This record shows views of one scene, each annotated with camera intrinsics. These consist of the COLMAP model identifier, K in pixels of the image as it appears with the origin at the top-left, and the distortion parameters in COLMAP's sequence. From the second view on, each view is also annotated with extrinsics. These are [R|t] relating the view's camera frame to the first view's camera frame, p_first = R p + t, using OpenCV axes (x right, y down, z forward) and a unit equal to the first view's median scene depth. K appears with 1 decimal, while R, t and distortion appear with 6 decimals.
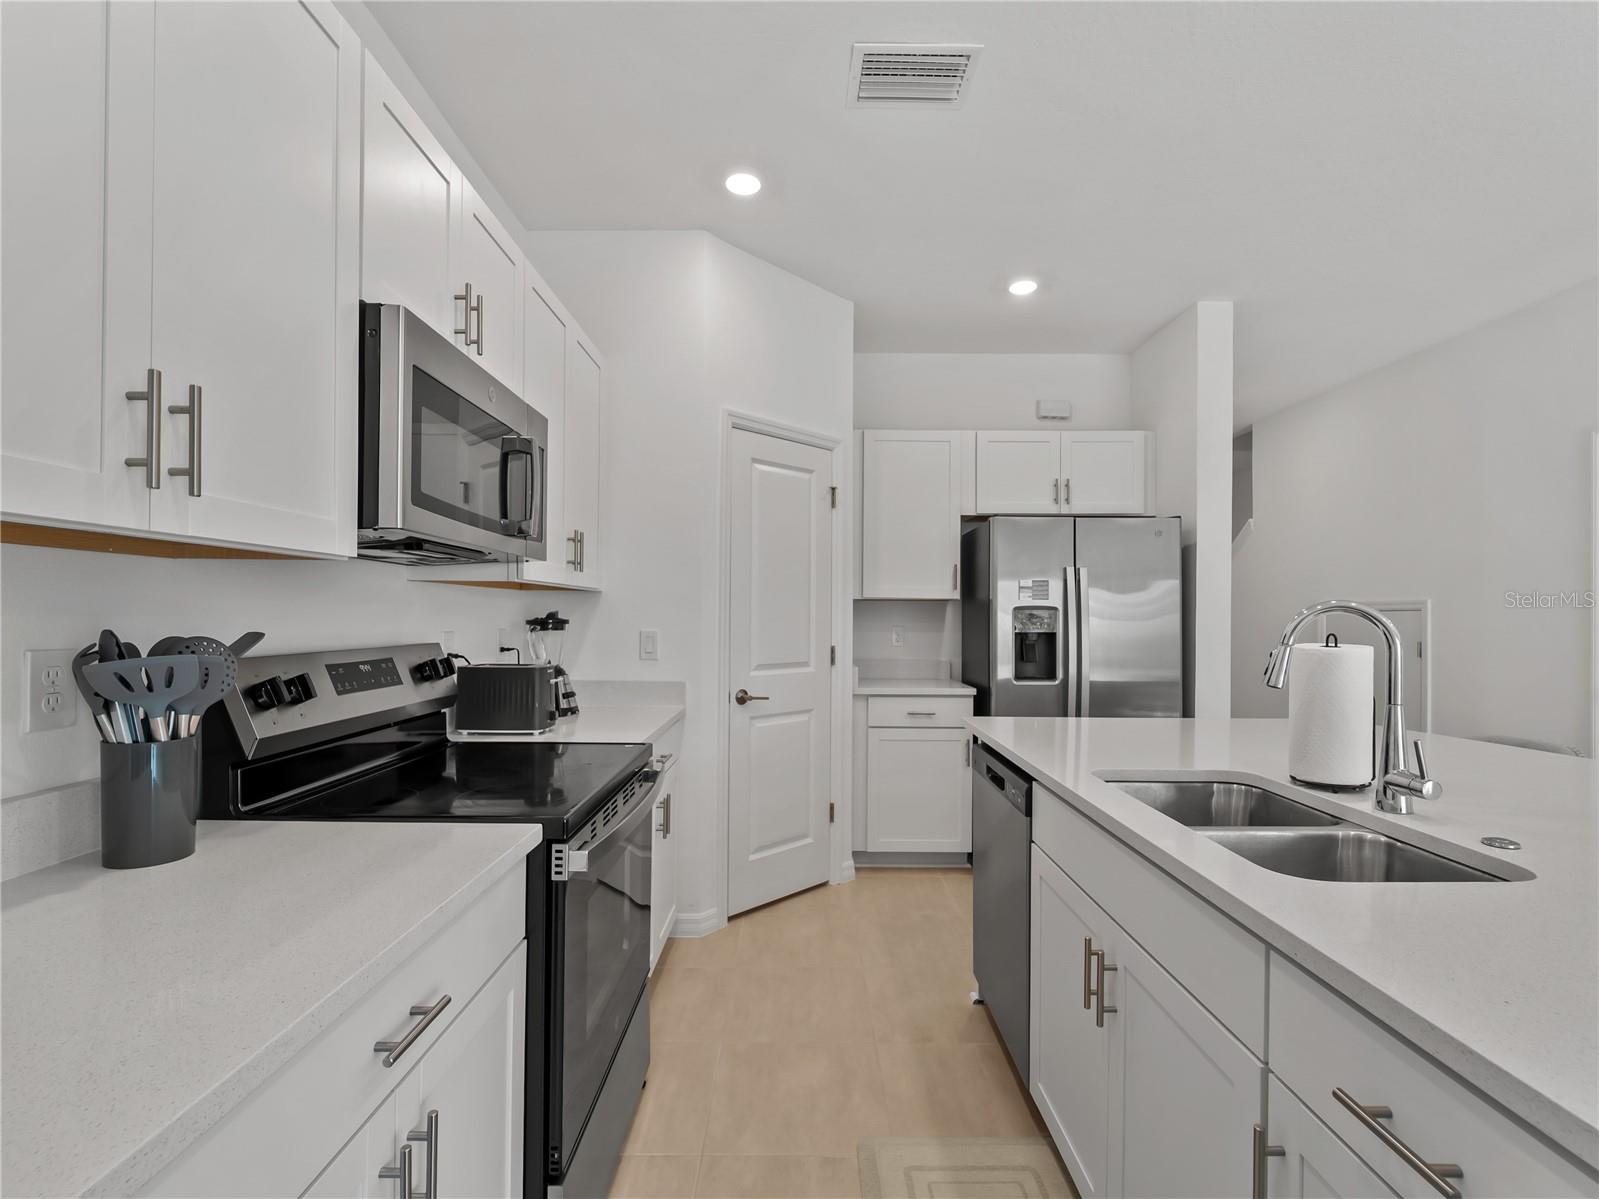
lens RADIAL K [[735.9, 0, 803.6], [0, 735.9, 606.3], [0, 0, 1]] dist [0.002119, 0.000039]
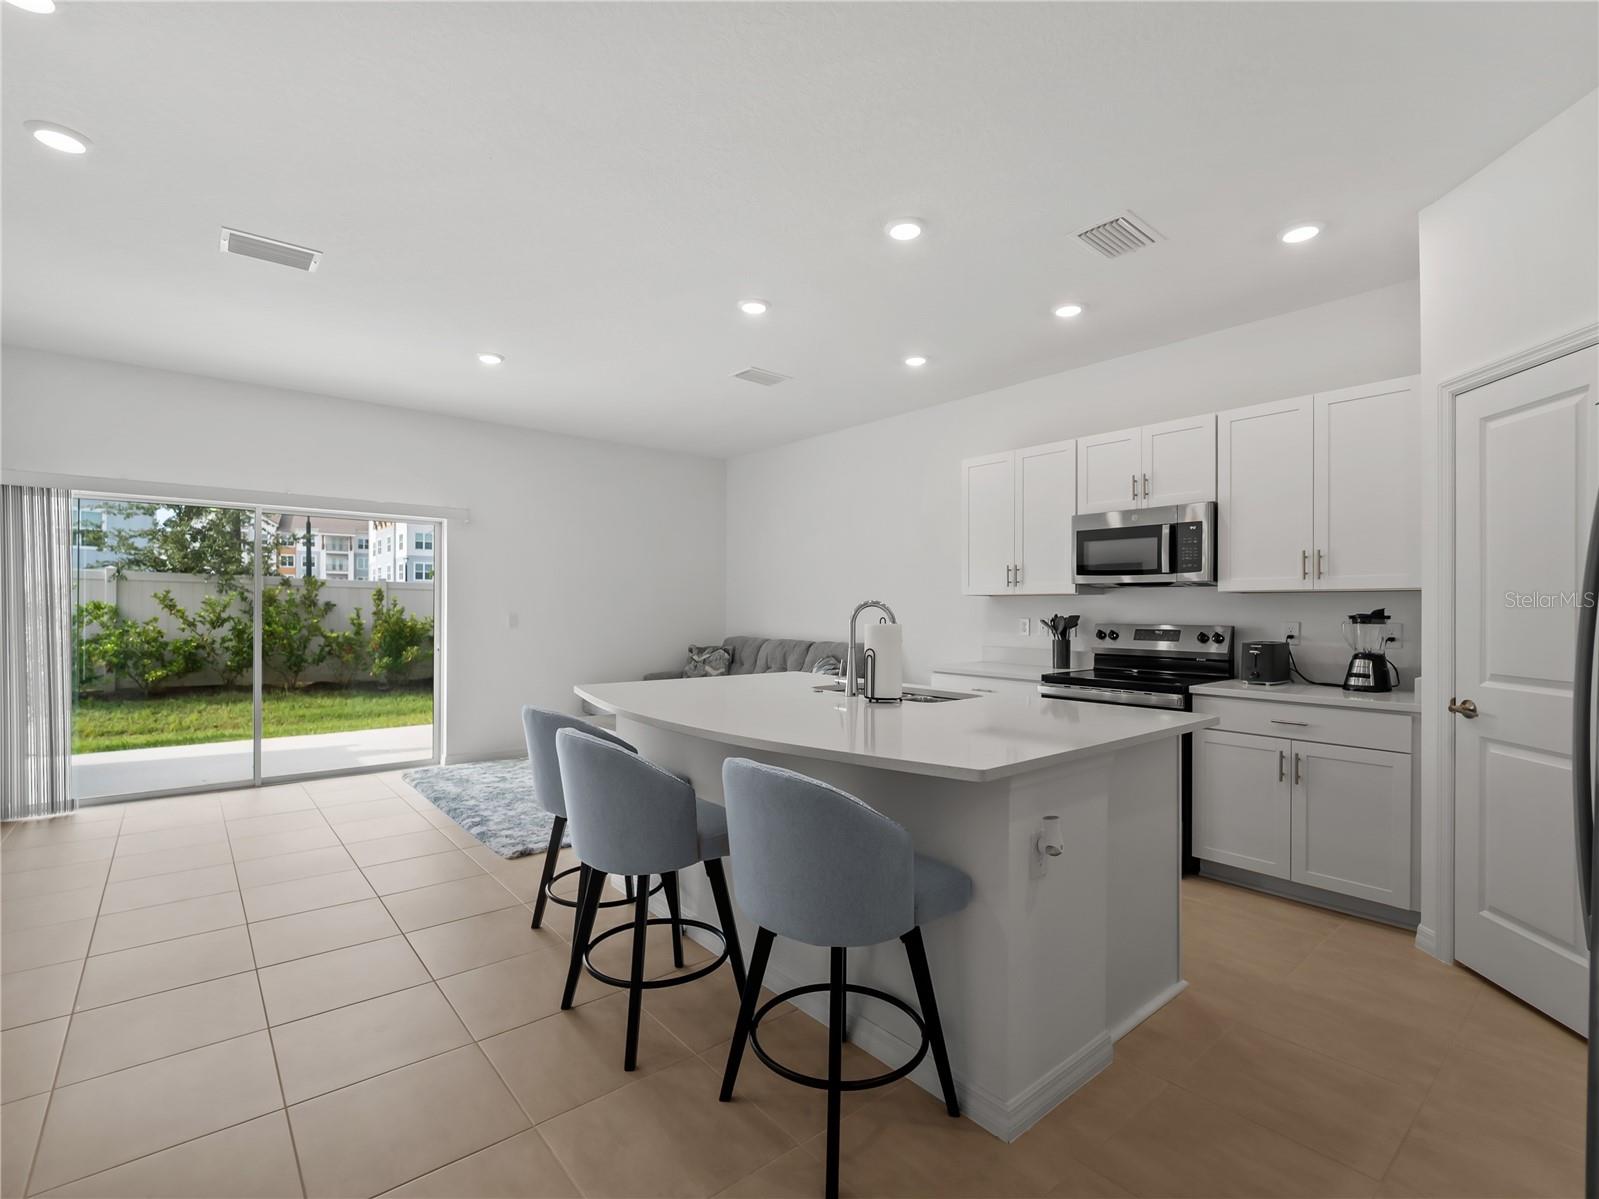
lens RADIAL K [[744.6, 0, 801.7], [0, 744.6, 611.3], [0, 0, 1]] dist [0.005501, 0.000380]
pose [[-0.769155, -0.005612, -0.639038, 2.024602], [0.002044, 0.999935, -0.011241, 0.038461], [0.639059, -0.009952, -0.769093, 2.276738]]
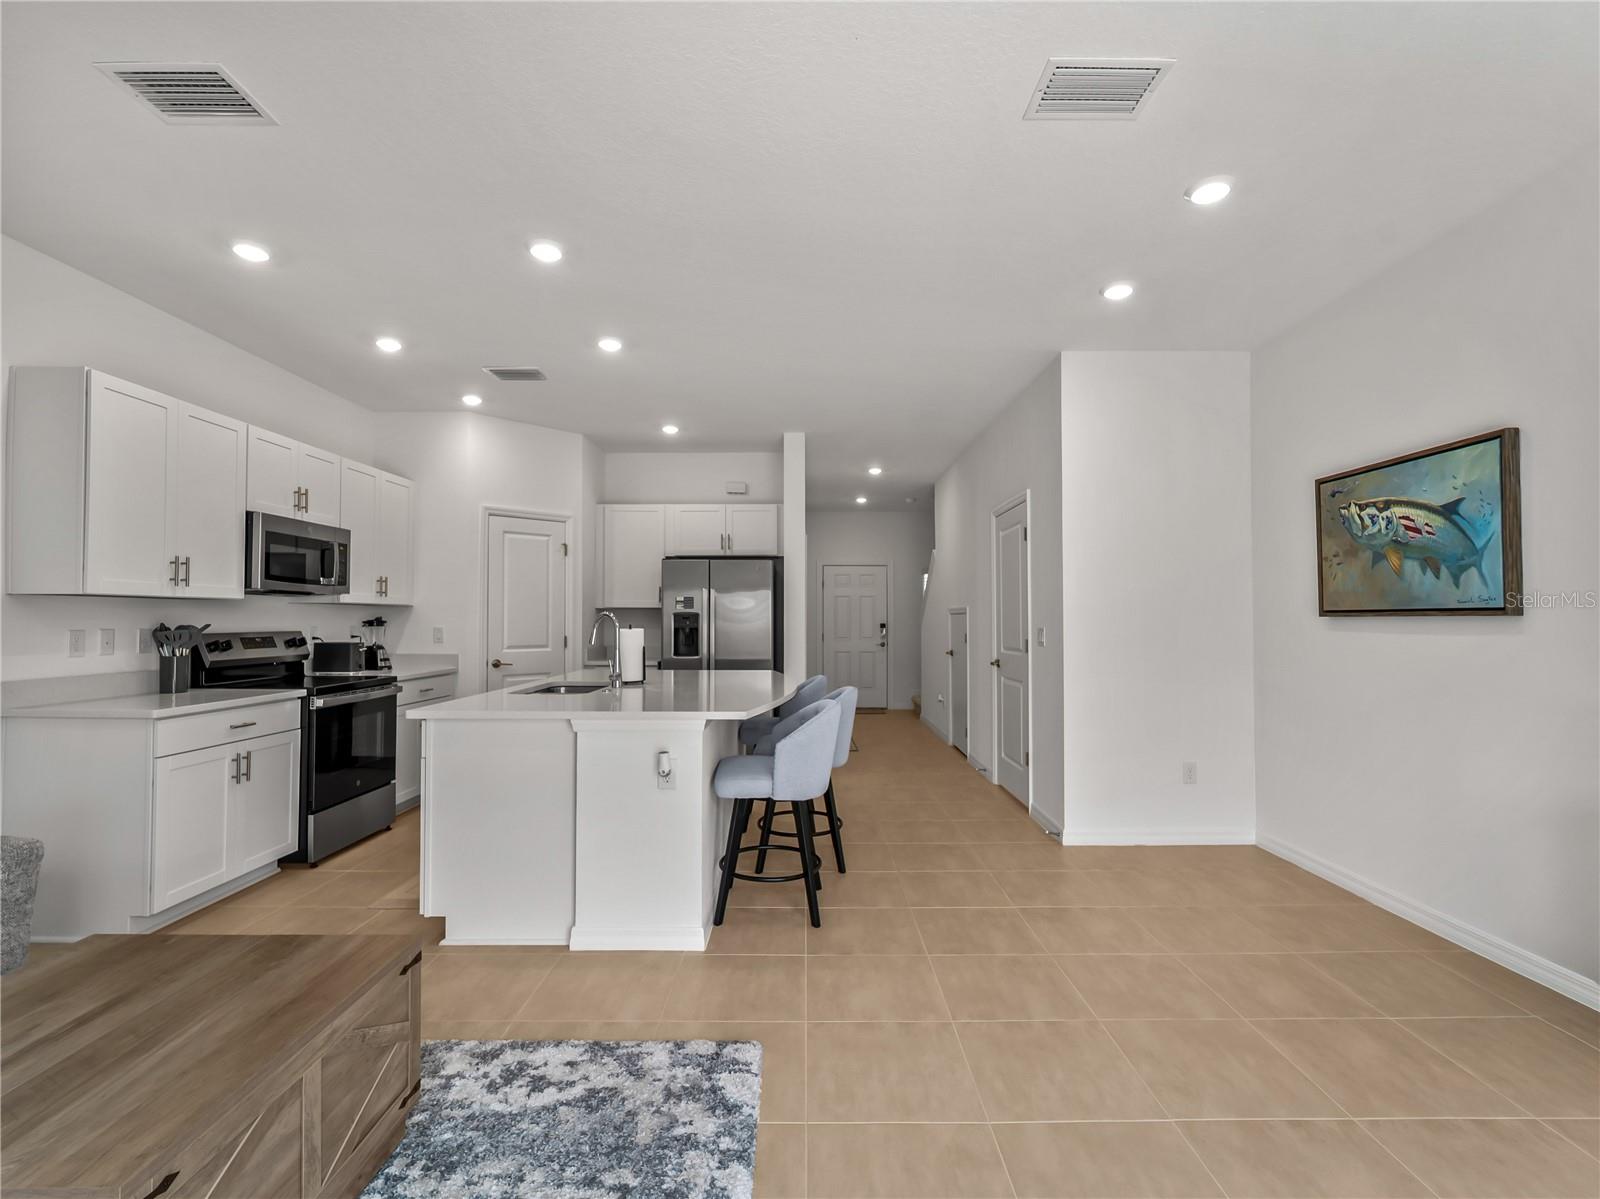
lens RADIAL K [[729.2, 0, 803.3], [0, 729.2, 603.2], [0, 0, 1]] dist [0.003610, 0.000234]
pose [[0.999999, -0.000936, -0.000847, 1.300450], [0.000929, 0.999960, -0.008896, -0.016575], [0.000856, 0.008895, 0.999960, -1.529332]]
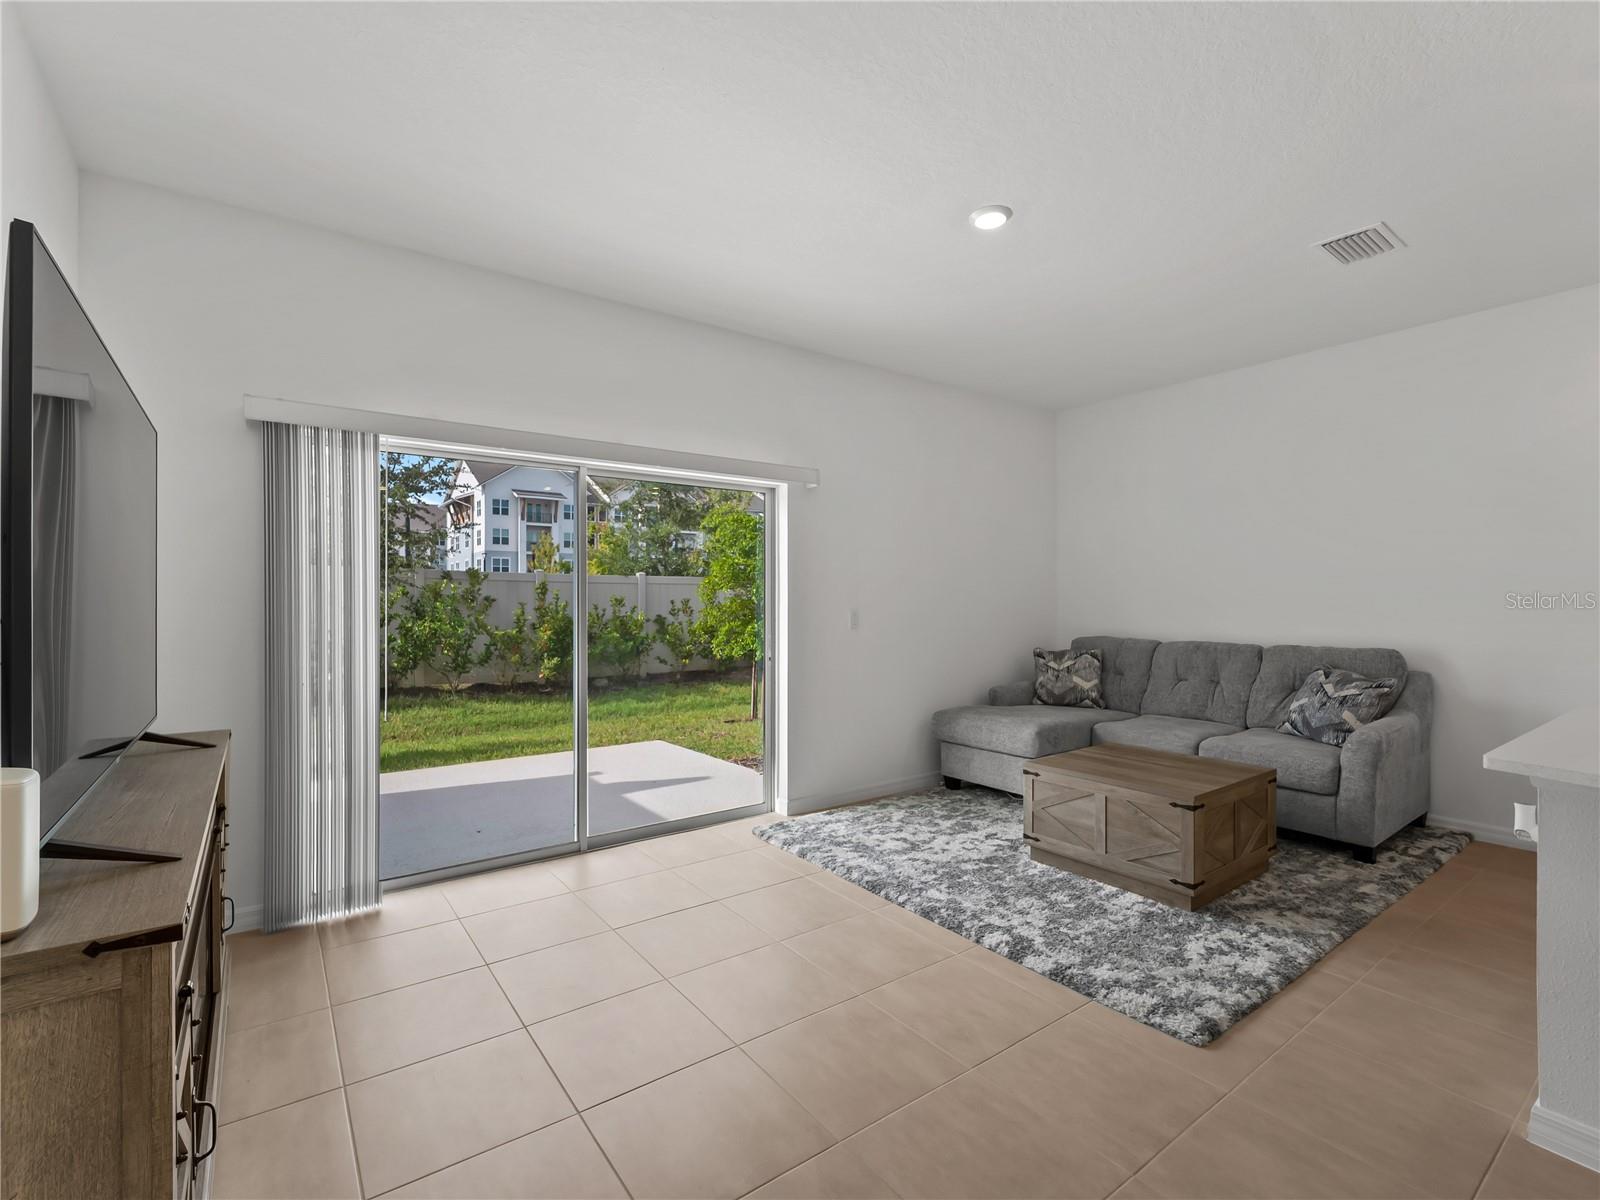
lens RADIAL K [[729.2, 0, 803.3], [0, 729.2, 603.7], [0, 0, 1]] dist [0.003610, 0.000234]
pose [[-0.804864, 0.001623, -0.593457, 2.579357], [0.008973, 0.999915, -0.009434, 0.003752], [0.593392, -0.012918, -0.804810, 0.488572]]
